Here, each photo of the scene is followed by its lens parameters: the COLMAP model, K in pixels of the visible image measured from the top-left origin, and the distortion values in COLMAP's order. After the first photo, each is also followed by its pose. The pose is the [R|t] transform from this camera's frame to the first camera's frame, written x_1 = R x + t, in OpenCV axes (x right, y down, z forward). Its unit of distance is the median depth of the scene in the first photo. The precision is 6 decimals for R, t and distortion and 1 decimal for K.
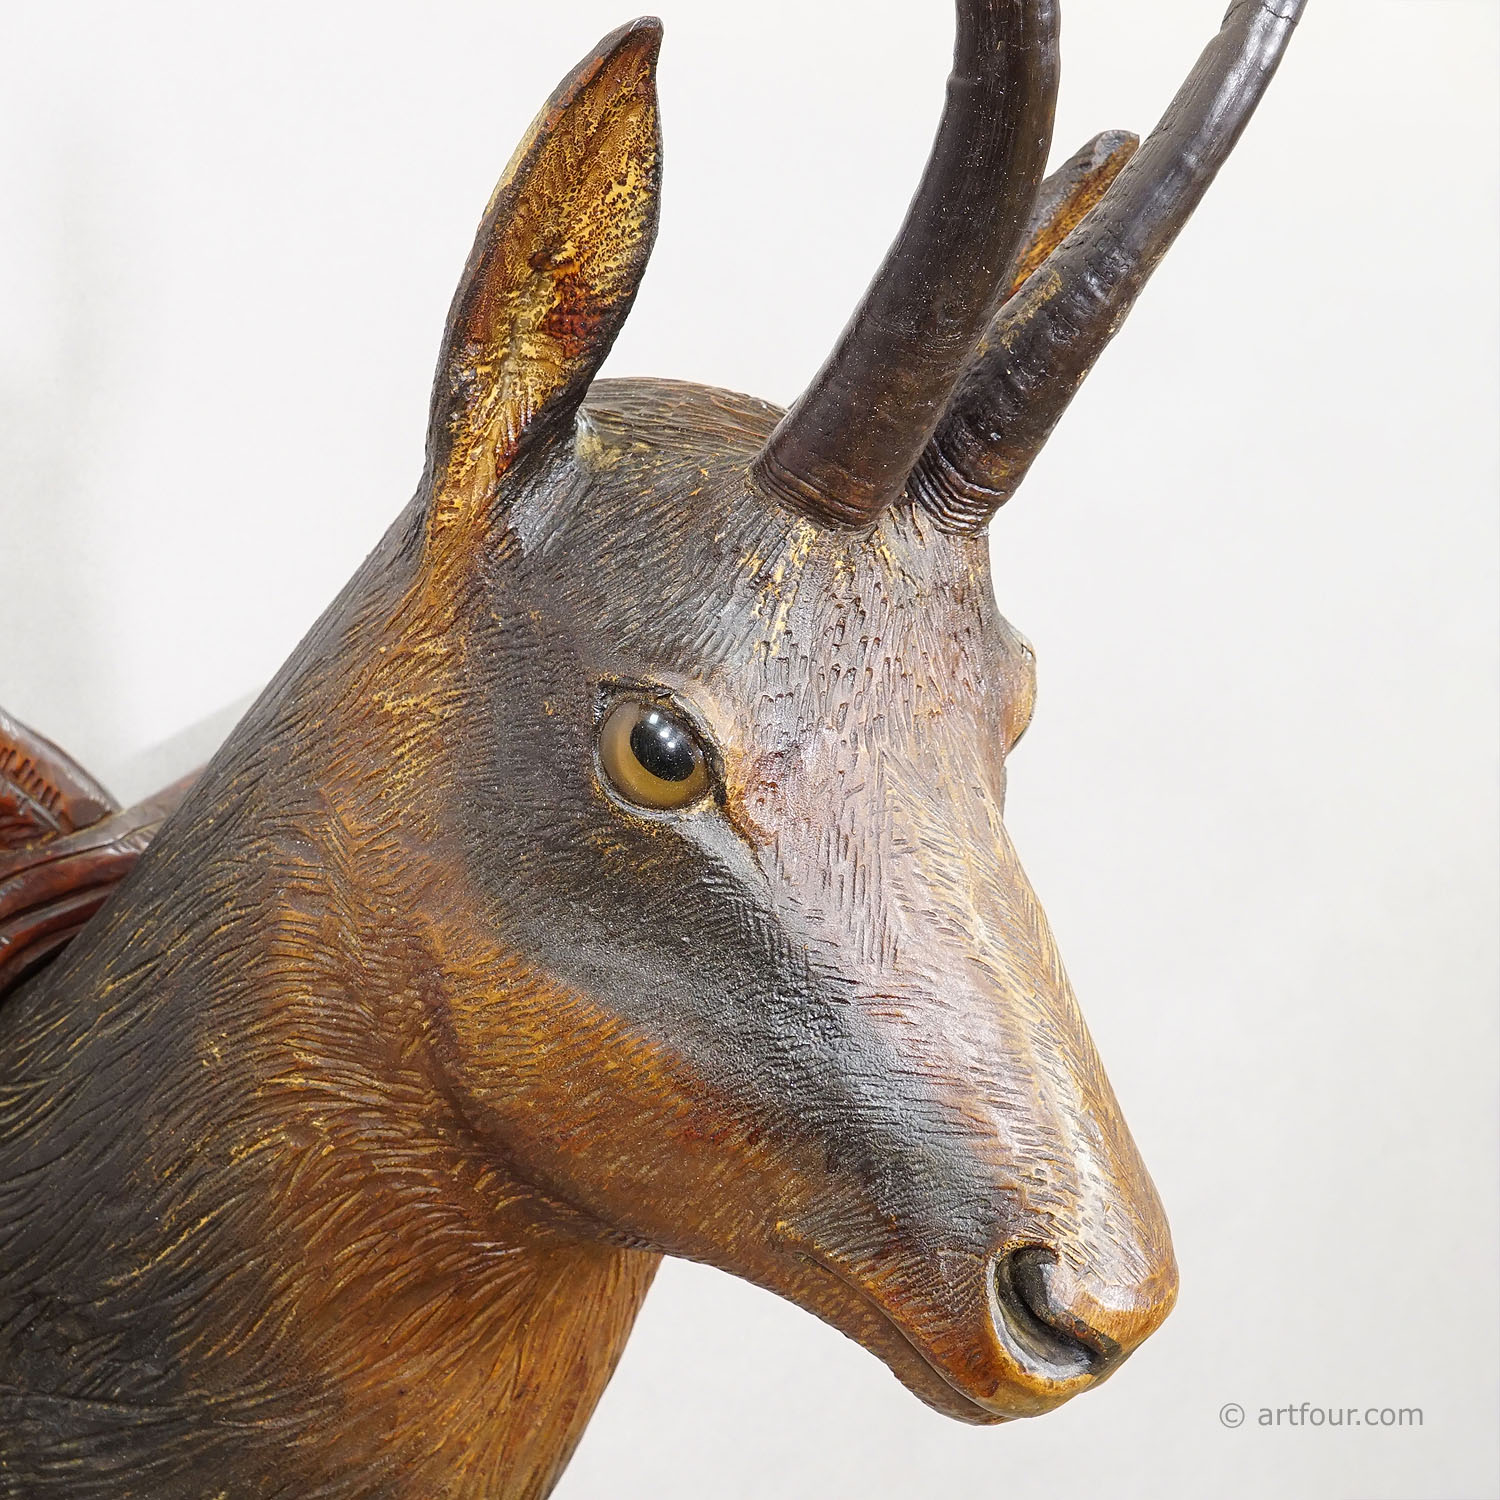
lens RADIAL K [[3468.7, 0, 504.3], [0, 3468.7, 747.1], [0, 0, 1]] dist [-0.036229, 0.178262]
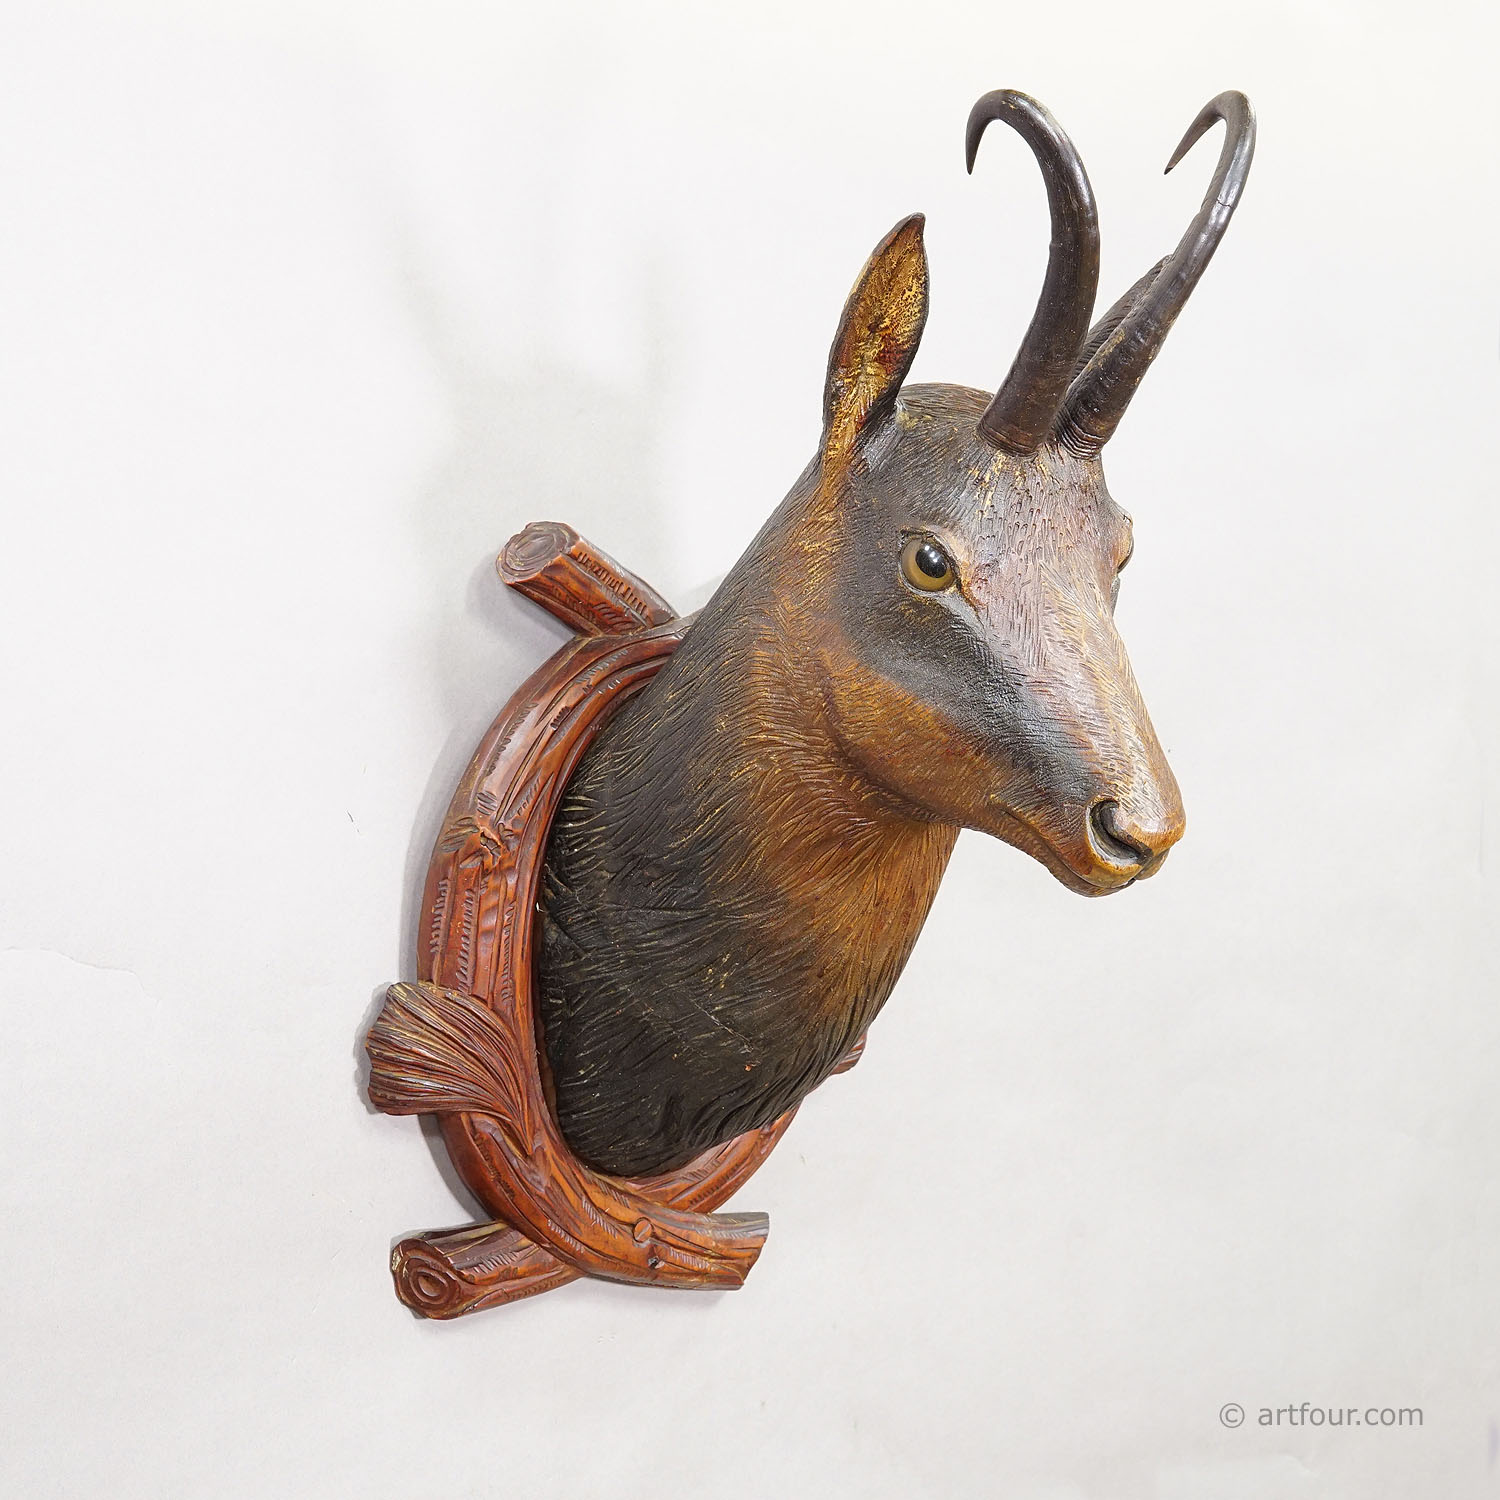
lens RADIAL K [[2841.9, 0, 750.0], [0, 2841.9, 750.0], [0, 0, 1]] dist [0.041735, 0.014603]
pose [[0.995442, 0.002155, -0.095347, 0.097260], [0.000138, 0.999711, 0.024038, 0.069854], [0.095372, -0.023942, 0.995154, -0.690079]]
